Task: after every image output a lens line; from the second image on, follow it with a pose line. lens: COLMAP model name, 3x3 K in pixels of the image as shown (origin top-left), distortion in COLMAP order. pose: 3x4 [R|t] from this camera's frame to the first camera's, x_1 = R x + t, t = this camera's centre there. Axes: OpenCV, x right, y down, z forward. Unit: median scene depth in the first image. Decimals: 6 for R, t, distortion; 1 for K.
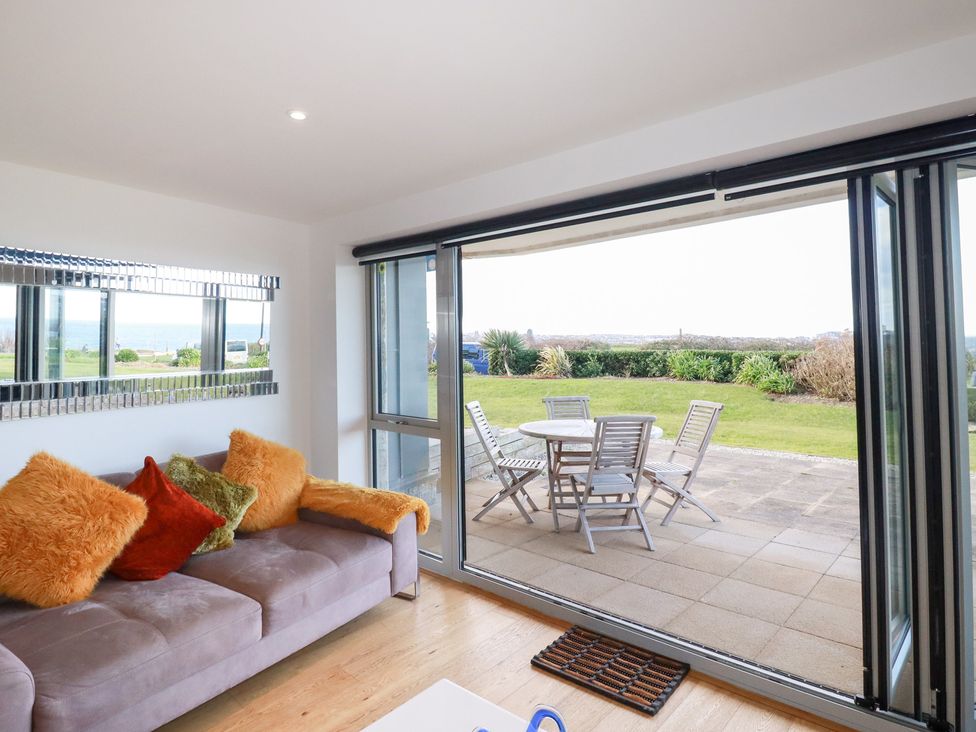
lens RADIAL K [[566.9, 0, 496.2], [0, 566.9, 322.5], [0, 0, 1]] dist [-0.000155, -0.015183]
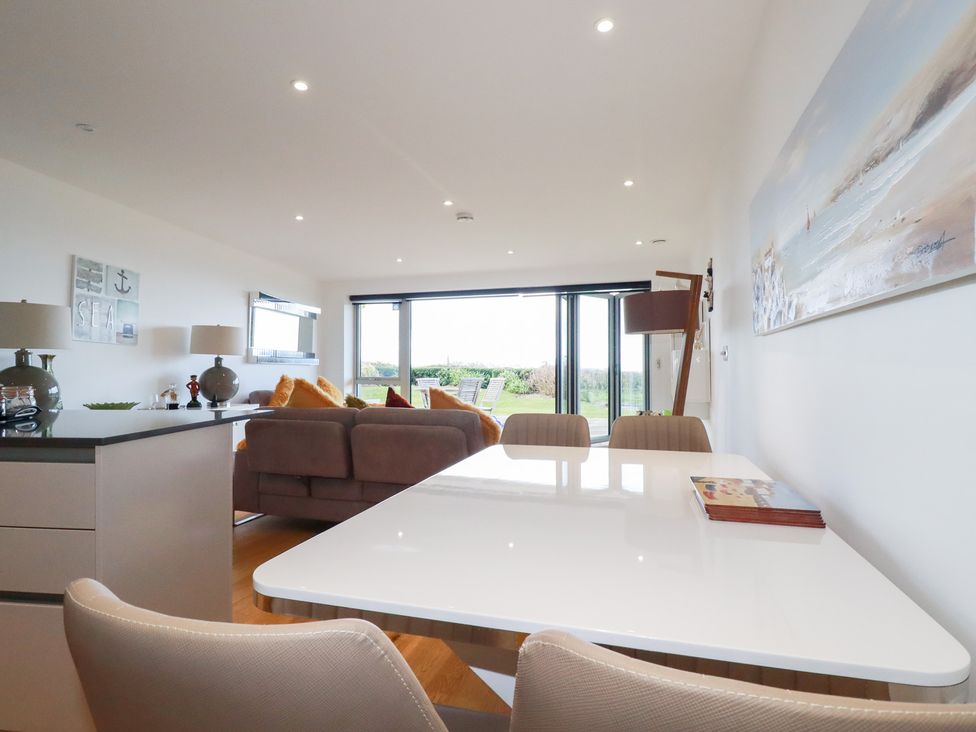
lens RADIAL K [[520.3, 0, 488.2], [0, 520.3, 362.2], [0, 0, 1]] dist [-0.005532, -0.010790]
pose [[0.913380, 0.023612, 0.406422, -0.665986], [-0.030568, 0.999476, 0.010632, 0.088086], [-0.405958, -0.022134, 0.913624, -1.118008]]
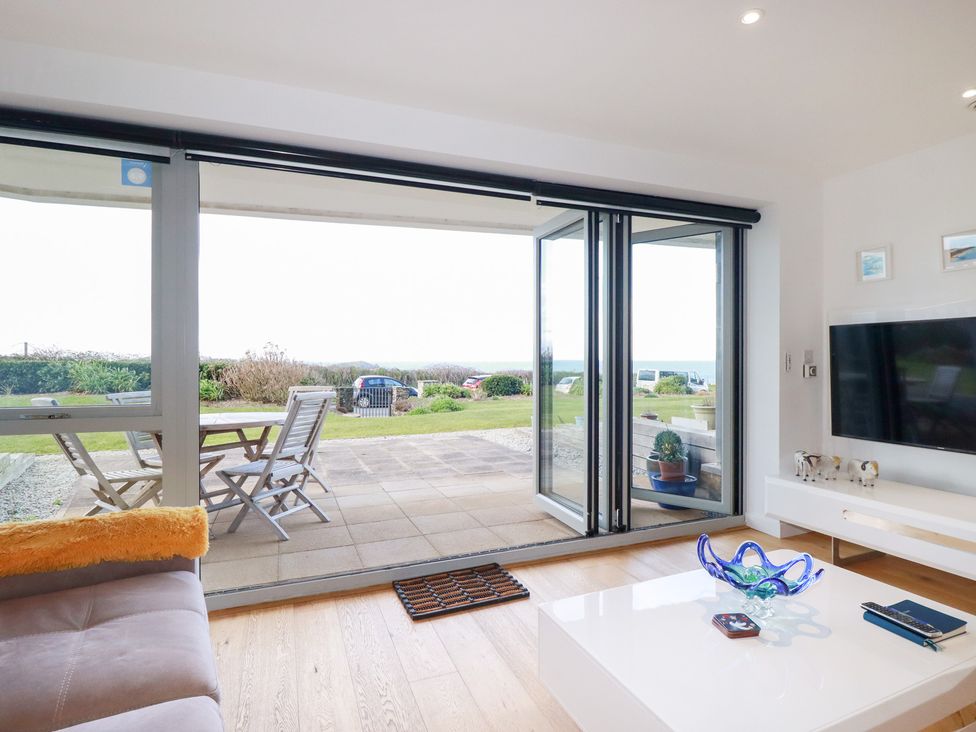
lens RADIAL K [[520.3, 0, 489.8], [0, 520.3, 362.1], [0, 0, 1]] dist [-0.005532, -0.010790]
pose [[0.443152, 0.011536, 0.896372, -0.519653], [-0.036010, 0.999339, 0.004941, 0.110329], [-0.895723, -0.034468, 0.443275, 0.373953]]
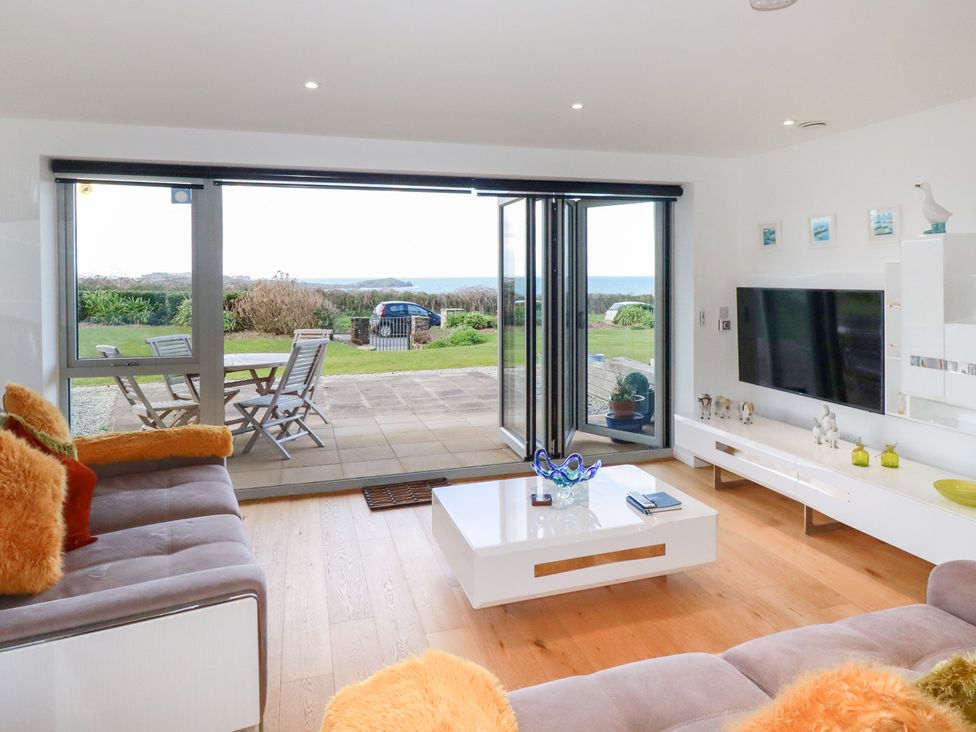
lens RADIAL K [[624.8, 0, 490.0], [0, 624.8, 283.1], [0, 0, 1]] dist [-0.012362, -0.006169]
pose [[0.517584, 0.005655, 0.855614, -0.820775], [-0.034084, 0.999321, 0.014014, 0.013529], [-0.854953, -0.036416, 0.517426, -0.010622]]
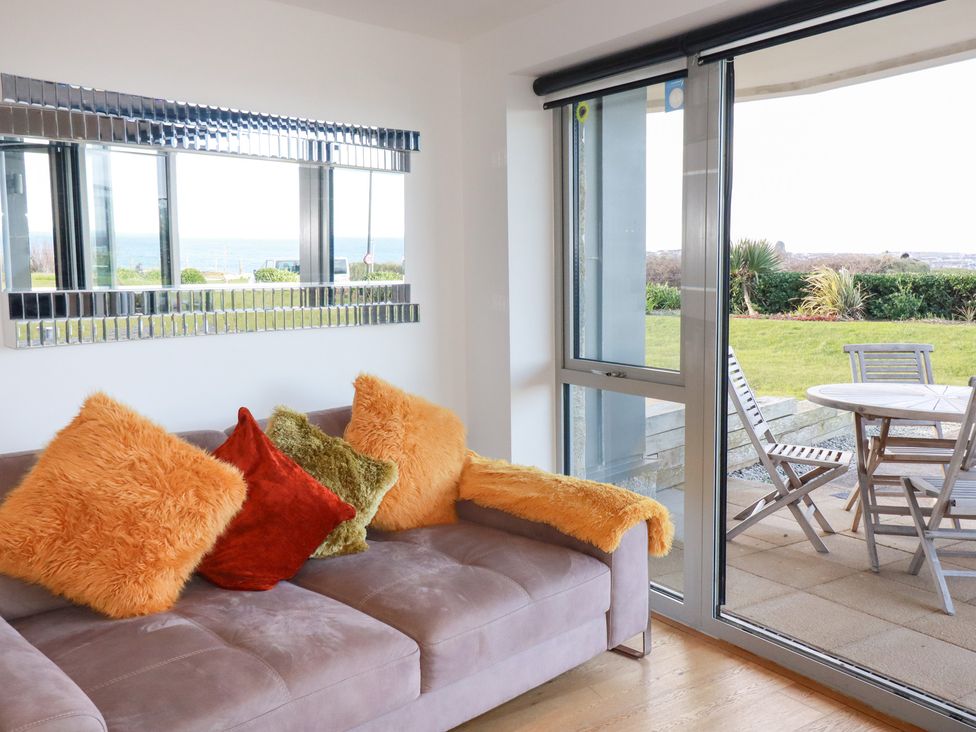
lens RADIAL K [[876.4, 0, 488.2], [0, 876.4, 363.6], [0, 0, 1]] dist [0.017788, -0.033039]
pose [[0.967921, 0.032078, -0.249200, -0.074512], [0.004776, 0.989289, 0.145895, 0.033039], [0.251211, -0.142405, 0.957400, 0.089889]]
